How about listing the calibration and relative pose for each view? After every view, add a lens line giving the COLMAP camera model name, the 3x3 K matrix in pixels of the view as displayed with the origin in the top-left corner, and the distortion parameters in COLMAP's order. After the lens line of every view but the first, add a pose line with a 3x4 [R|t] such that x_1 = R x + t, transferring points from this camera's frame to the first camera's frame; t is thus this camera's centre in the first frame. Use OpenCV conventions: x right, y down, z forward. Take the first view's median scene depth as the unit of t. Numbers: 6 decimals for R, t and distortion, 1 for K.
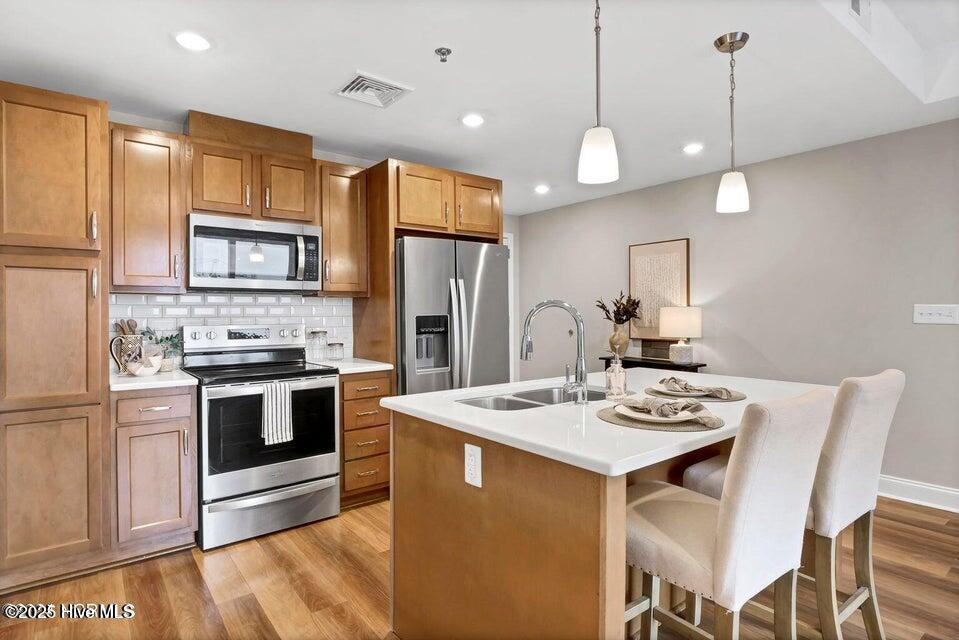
lens RADIAL K [[510.6, 0, 479.5], [0, 510.6, 320.0], [0, 0, 1]] dist [0.001541, -0.000020]
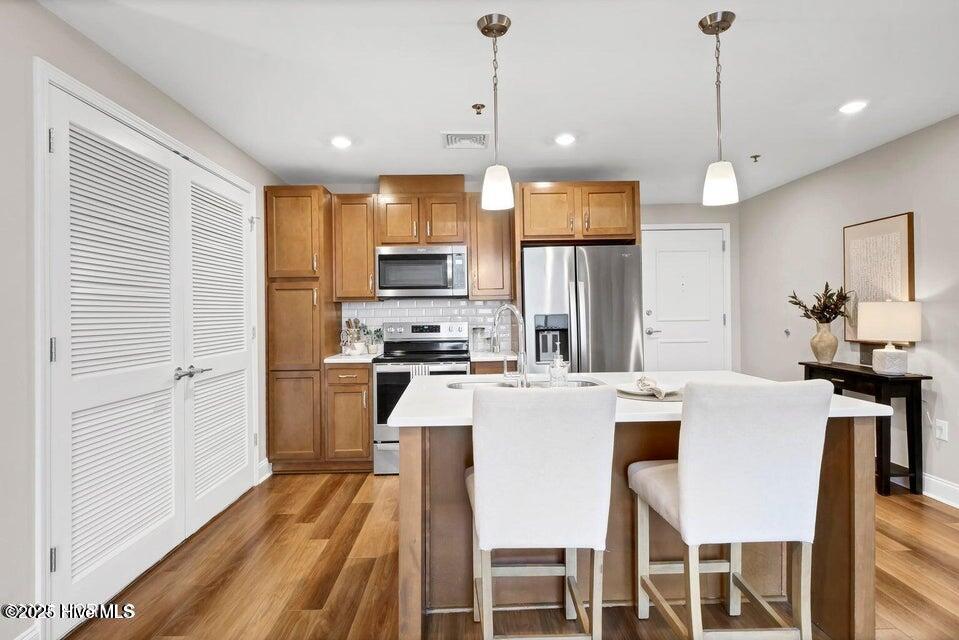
lens RADIAL K [[511.3, 0, 479.0], [0, 511.3, 313.9], [0, 0, 1]] dist [-0.005998, -0.001099]
pose [[0.802159, -0.005743, -0.597082, 0.443039], [0.001698, 0.999972, -0.007337, -0.002759], [0.597108, 0.004872, 0.802146, -0.004309]]
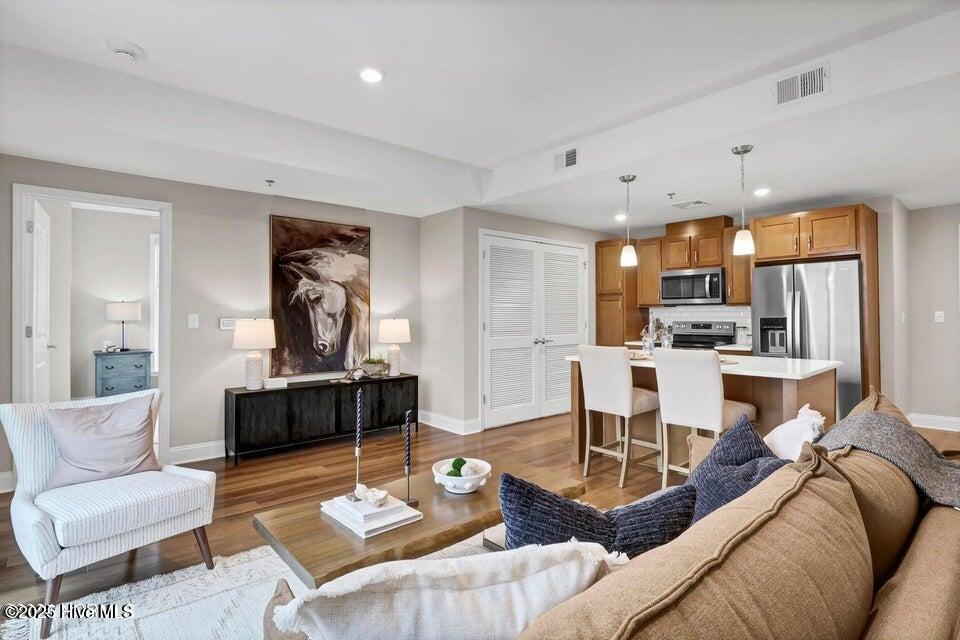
lens RADIAL K [[487.7, 0, 480.0], [0, 487.7, 320.0], [0, 0, 1]] dist [-0.003196, -0.000363]
pose [[0.060941, 0.013576, -0.998049, 1.248631], [-0.012715, 0.999837, 0.012824, -0.009145], [0.998060, 0.011909, 0.061103, 0.052901]]
